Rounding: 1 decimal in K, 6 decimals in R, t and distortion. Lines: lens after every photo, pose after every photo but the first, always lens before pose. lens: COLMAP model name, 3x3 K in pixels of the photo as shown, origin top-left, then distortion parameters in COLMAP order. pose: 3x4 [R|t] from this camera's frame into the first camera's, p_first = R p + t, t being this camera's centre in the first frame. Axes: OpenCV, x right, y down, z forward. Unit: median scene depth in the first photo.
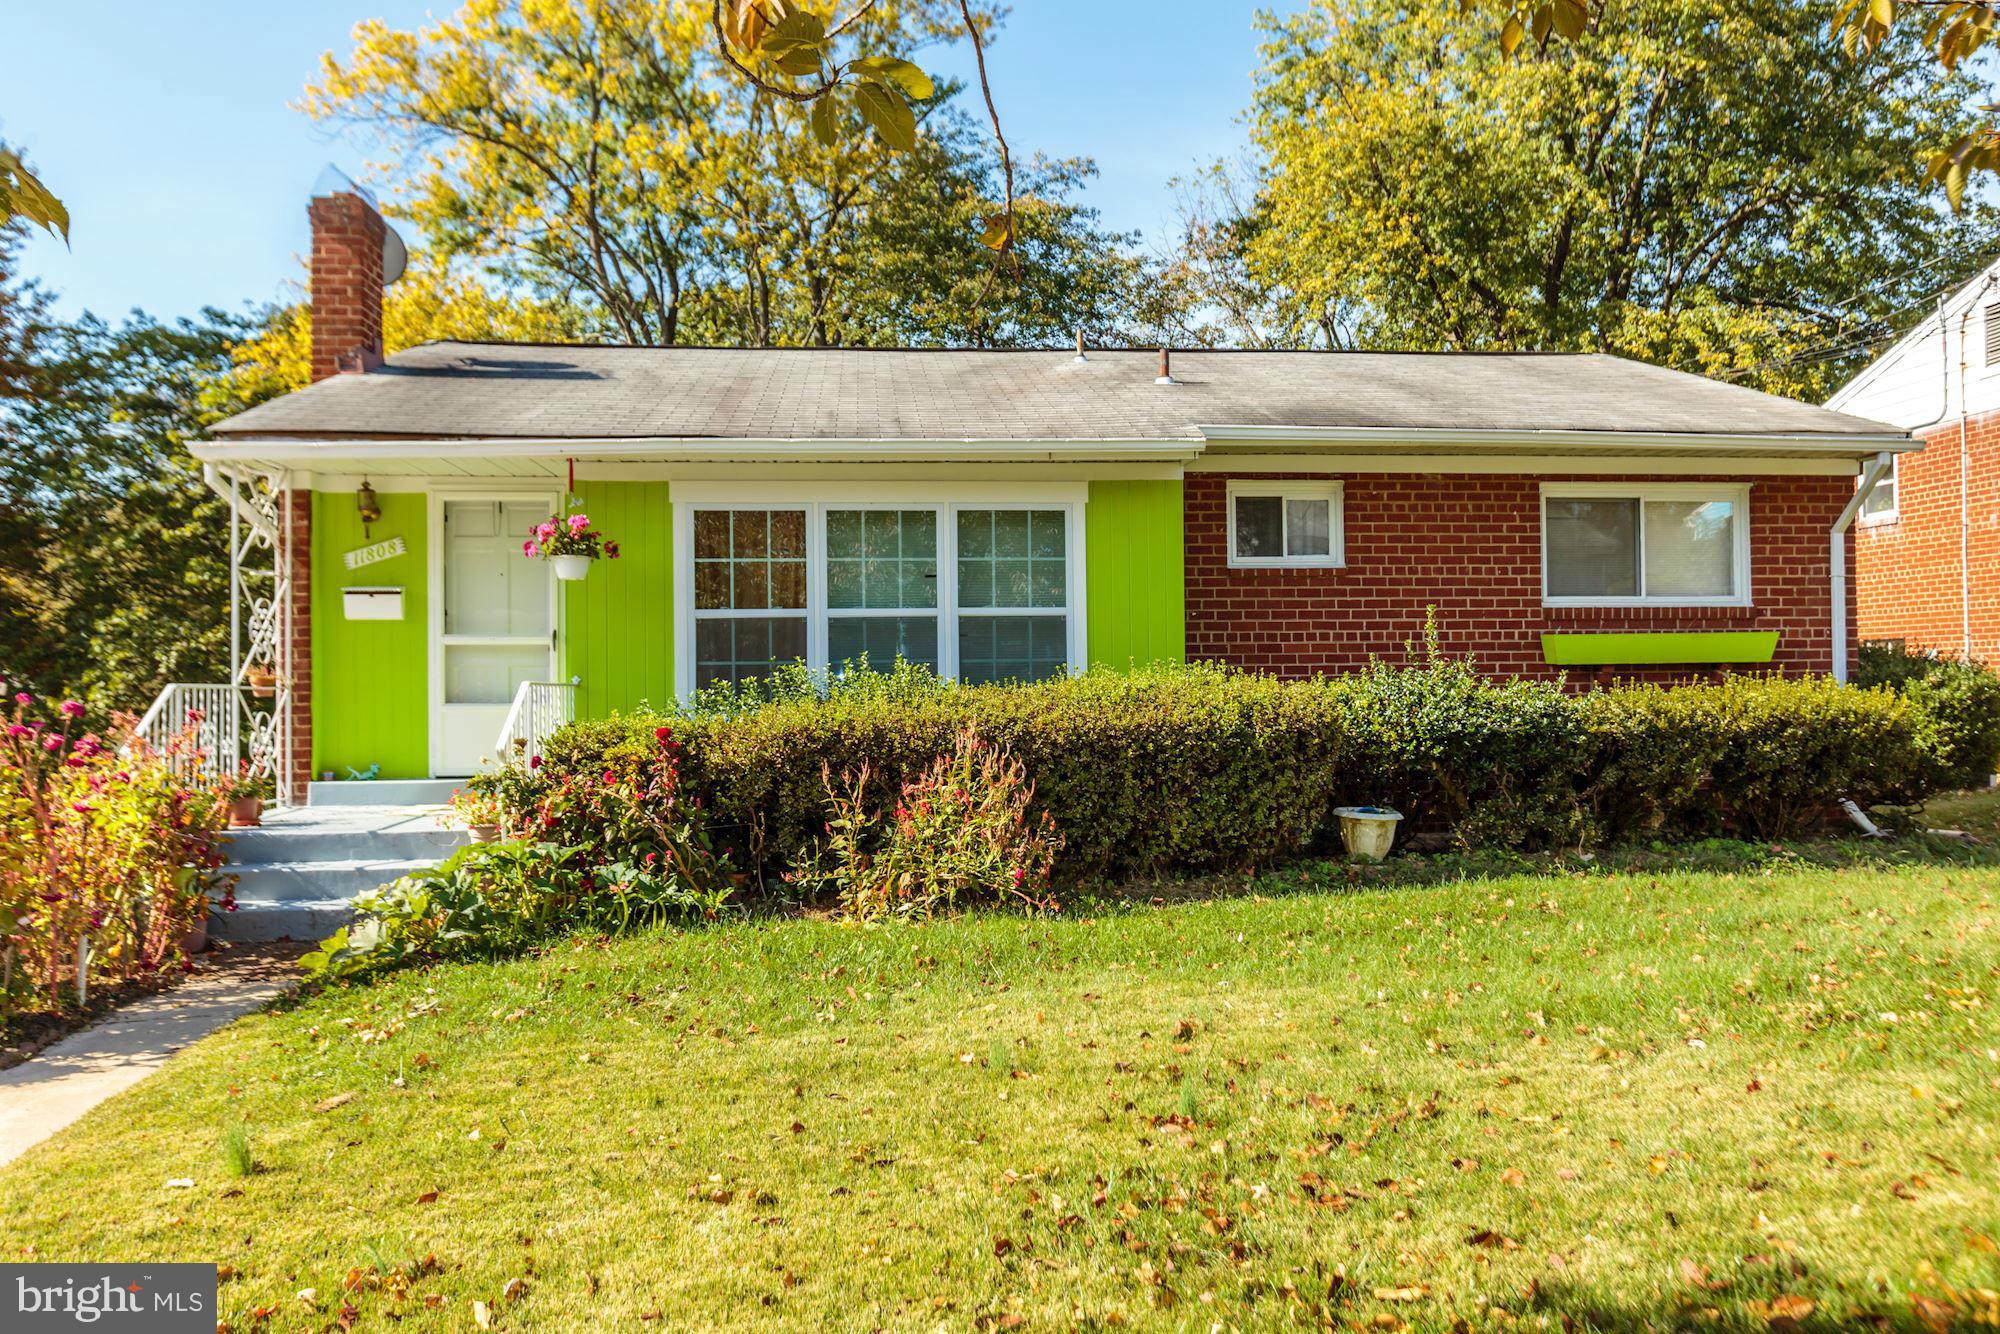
lens RADIAL K [[1594.2, 0, 999.7], [0, 1594.2, 663.4], [0, 0, 1]] dist [0.009517, -0.009739]
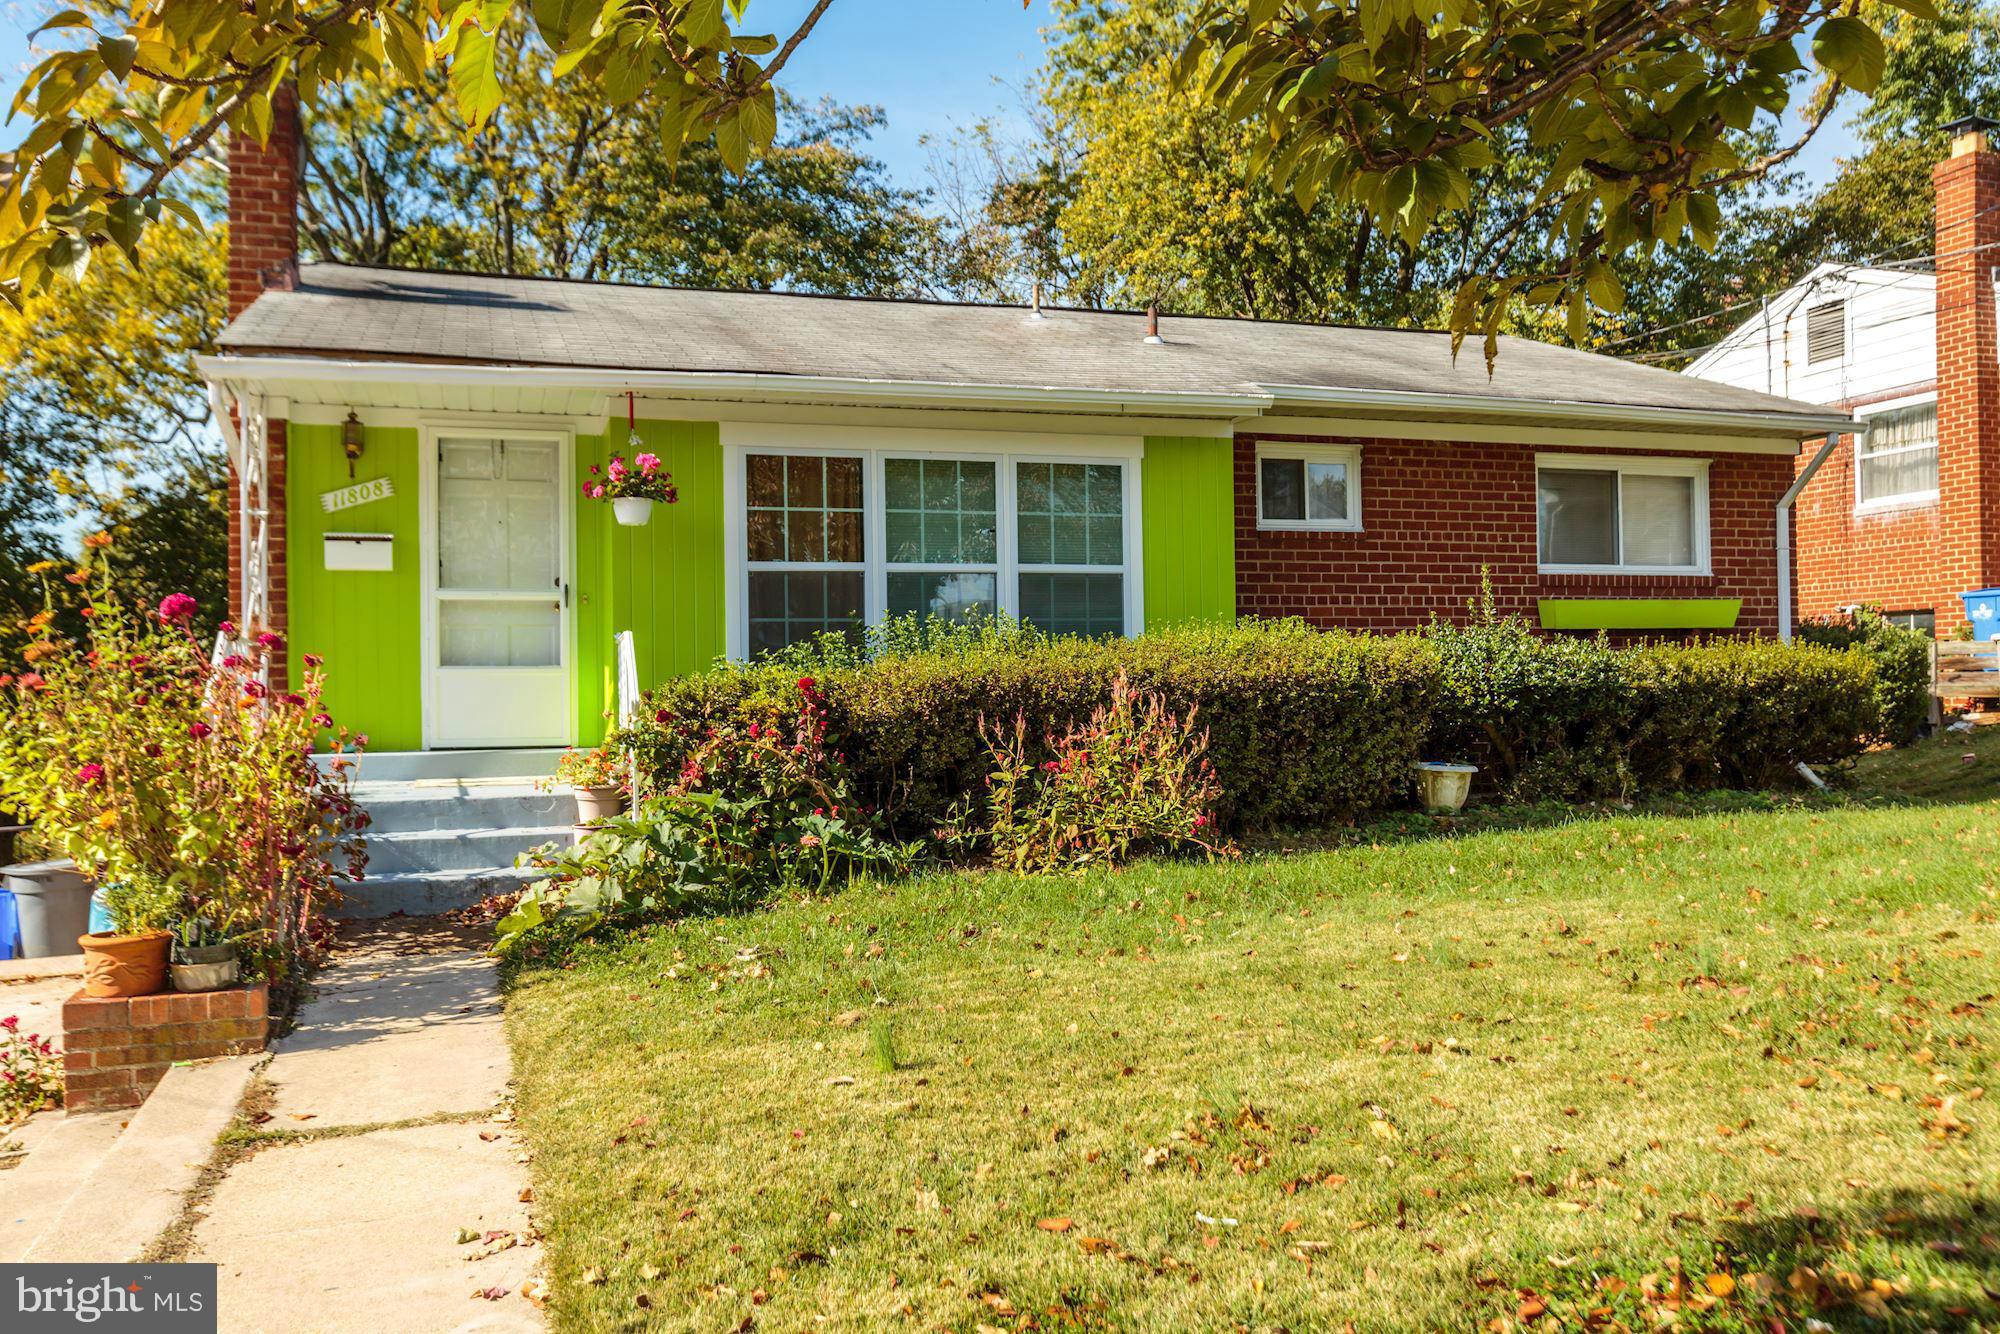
lens RADIAL K [[1780.9, 0, 1000.4], [0, 1780.9, 669.1], [0, 0, 1]] dist [-0.003796, 0.016903]
pose [[0.971271, -0.000692, 0.237974, -0.289769], [0.002053, 0.999983, -0.005472, 0.034097], [-0.237966, 0.005803, 0.971256, -0.035998]]
